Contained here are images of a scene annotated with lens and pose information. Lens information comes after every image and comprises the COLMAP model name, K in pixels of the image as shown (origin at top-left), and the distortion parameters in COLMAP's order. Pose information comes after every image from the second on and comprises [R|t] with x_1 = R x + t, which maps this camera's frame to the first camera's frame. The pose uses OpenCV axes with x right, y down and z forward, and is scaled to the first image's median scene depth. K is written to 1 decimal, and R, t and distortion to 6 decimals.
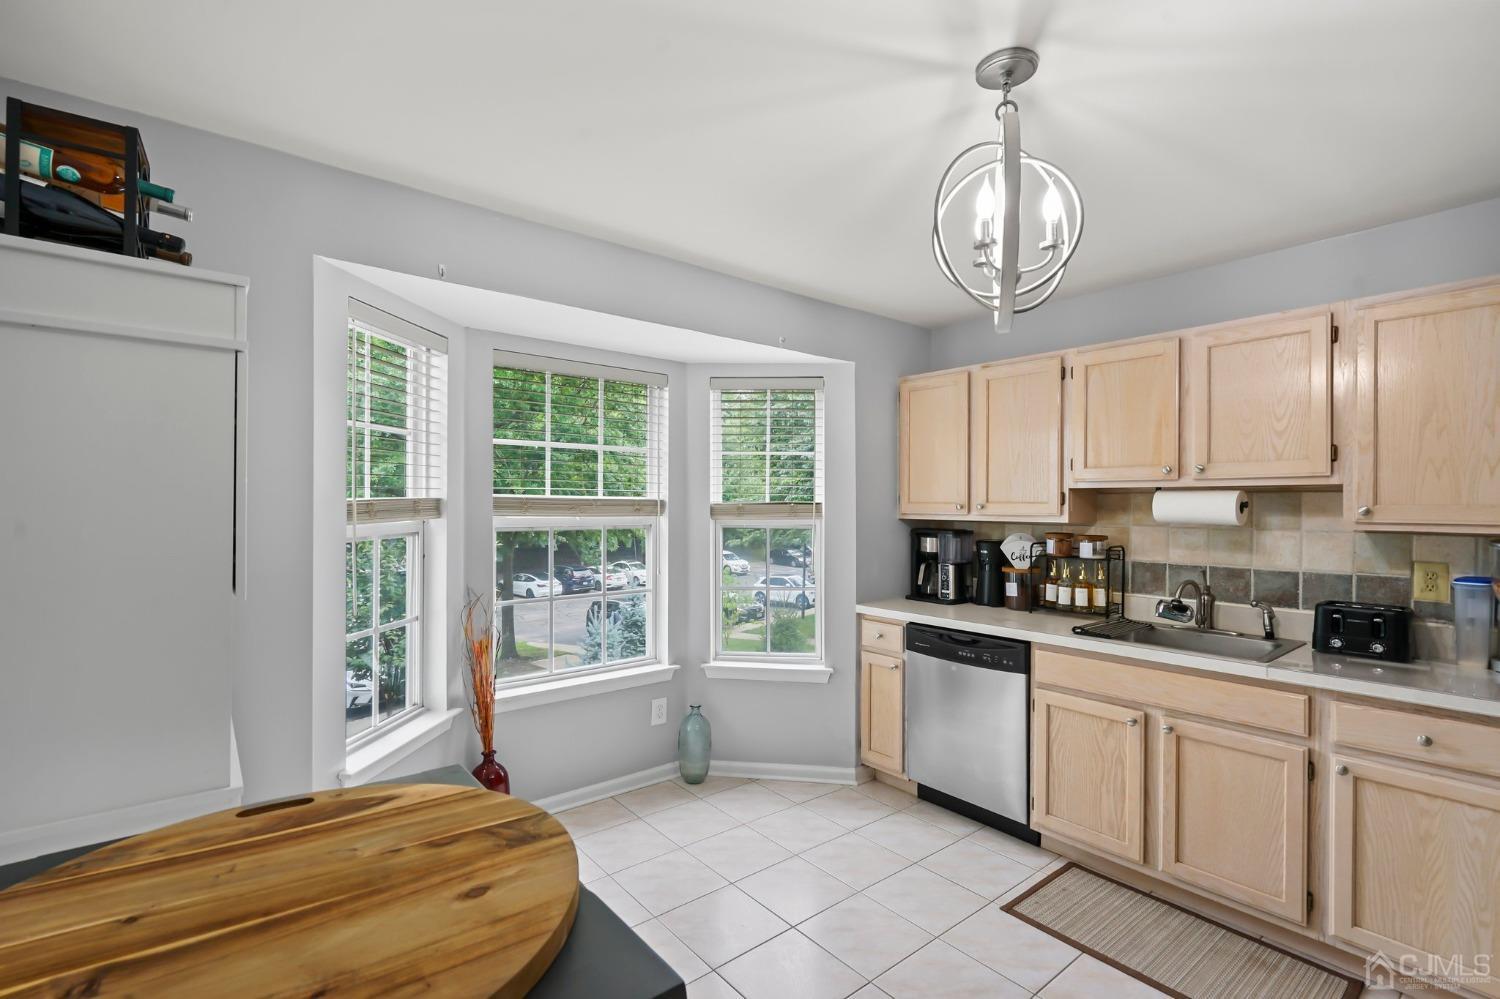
lens RADIAL K [[684.0, 0, 759.6], [0, 684.0, 500.4], [0, 0, 1]] dist [-0.011202, 0.003011]
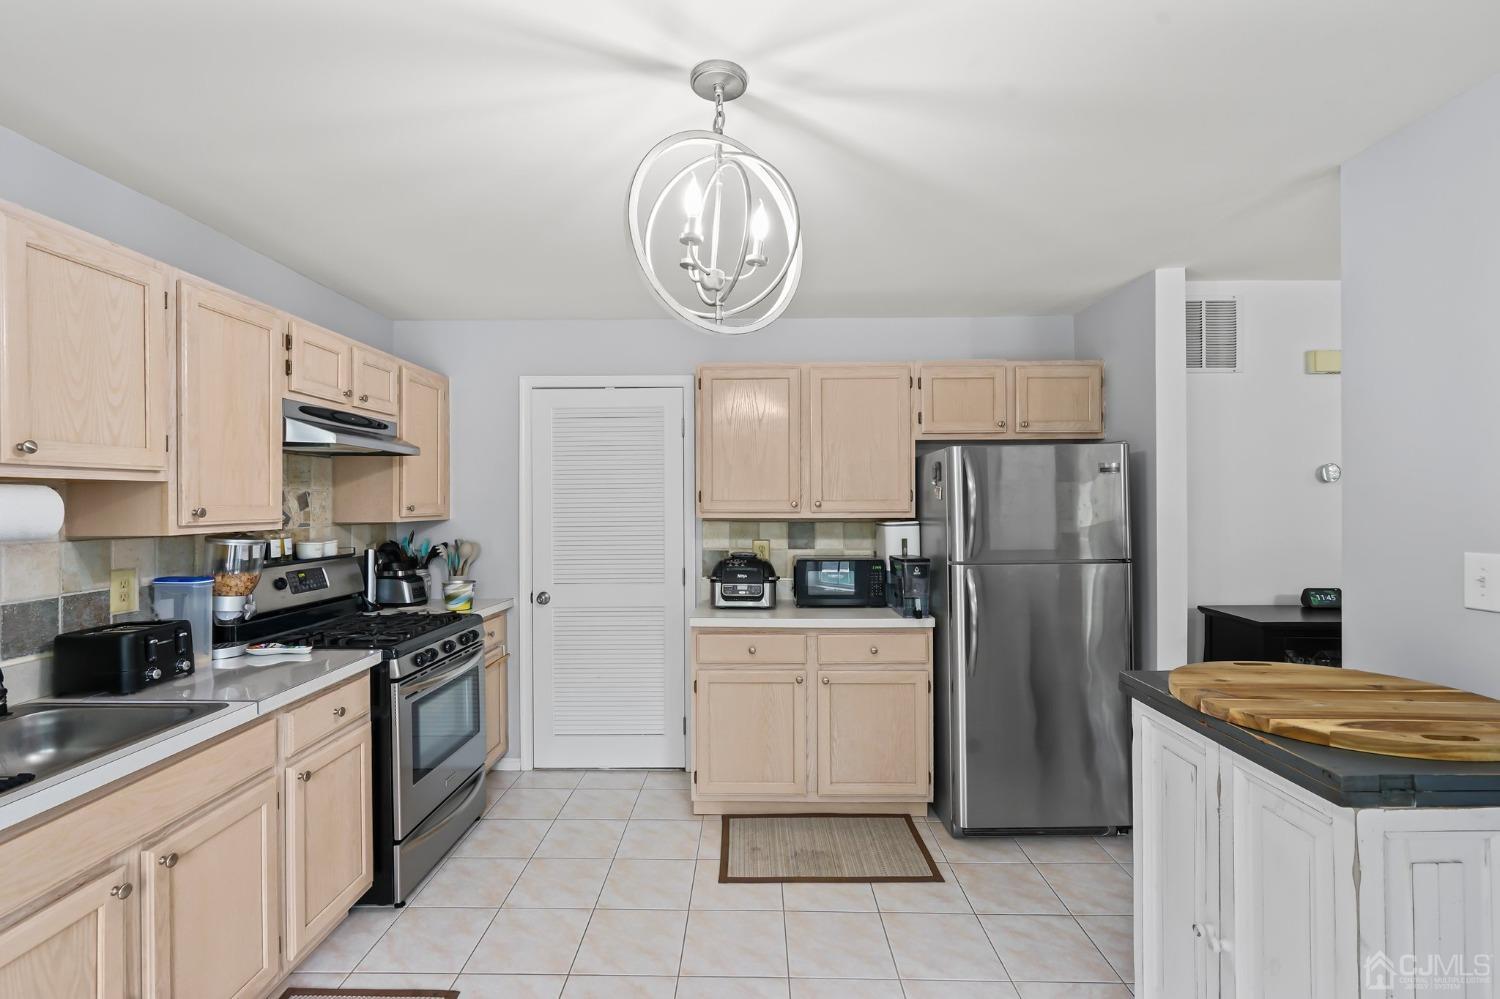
lens RADIAL K [[684.0, 0, 729.1], [0, 684.0, 500.0], [0, 0, 1]] dist [-0.011202, 0.003011]
pose [[-0.751501, 0.000886, 0.659732, -0.188740], [-0.000161, 0.999999, -0.001526, 0.000246], [-0.659732, -0.001253, -0.751500, 1.006113]]
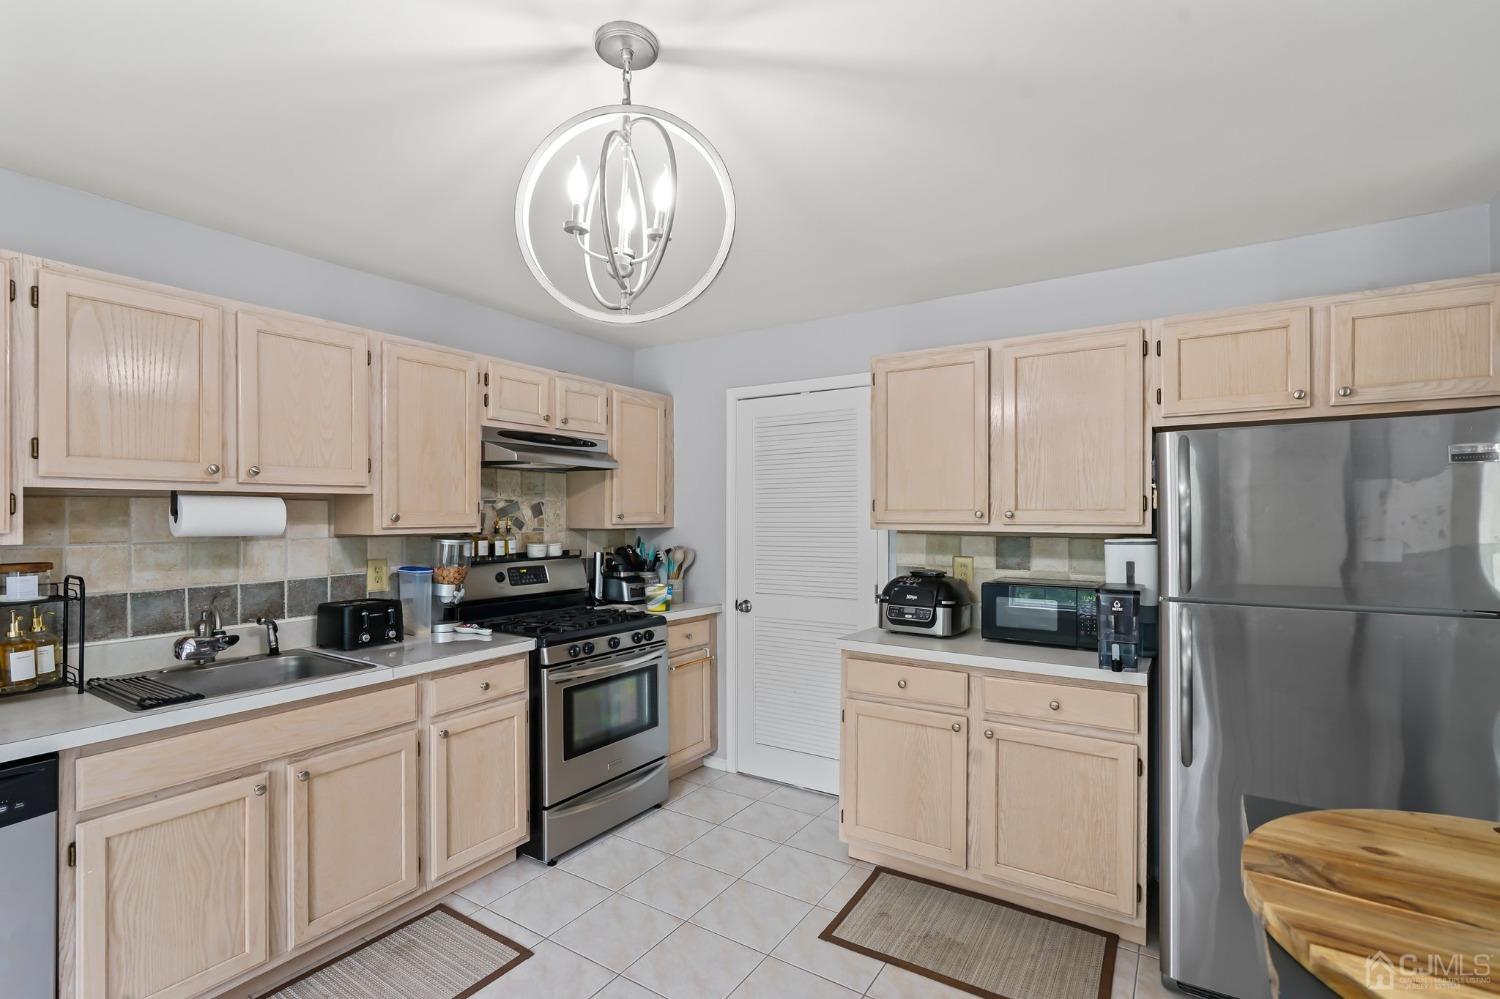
lens RADIAL K [[684.0, 0, 729.8], [0, 684.0, 513.8], [0, 0, 1]] dist [-0.011202, 0.003011]
pose [[-0.283653, -0.003602, 0.958920, -0.328534], [-0.002767, 0.999992, 0.002937, 0.003182], [-0.958923, -0.001820, -0.283661, 0.647754]]
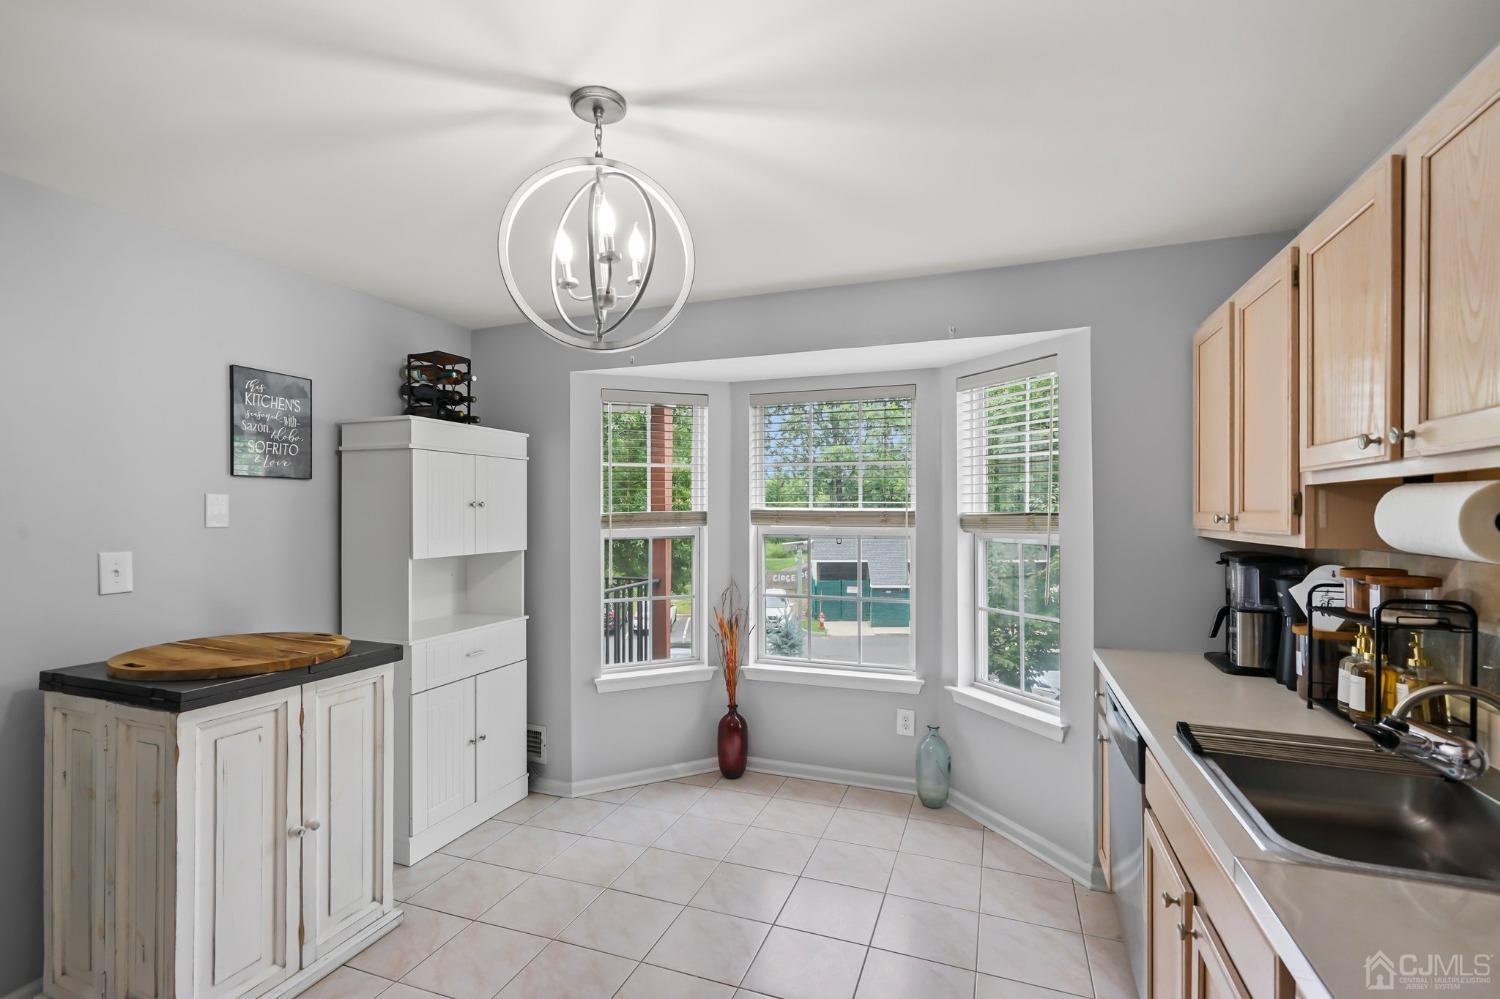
lens RADIAL K [[684.0, 0, 734.3], [0, 684.0, 512.7], [0, 0, 1]] dist [-0.011202, 0.003011]
pose [[0.481593, -0.004844, -0.876382, 0.790547], [0.005941, 0.999980, -0.002262, 0.002752], [0.876375, -0.004117, 0.481612, 0.385551]]
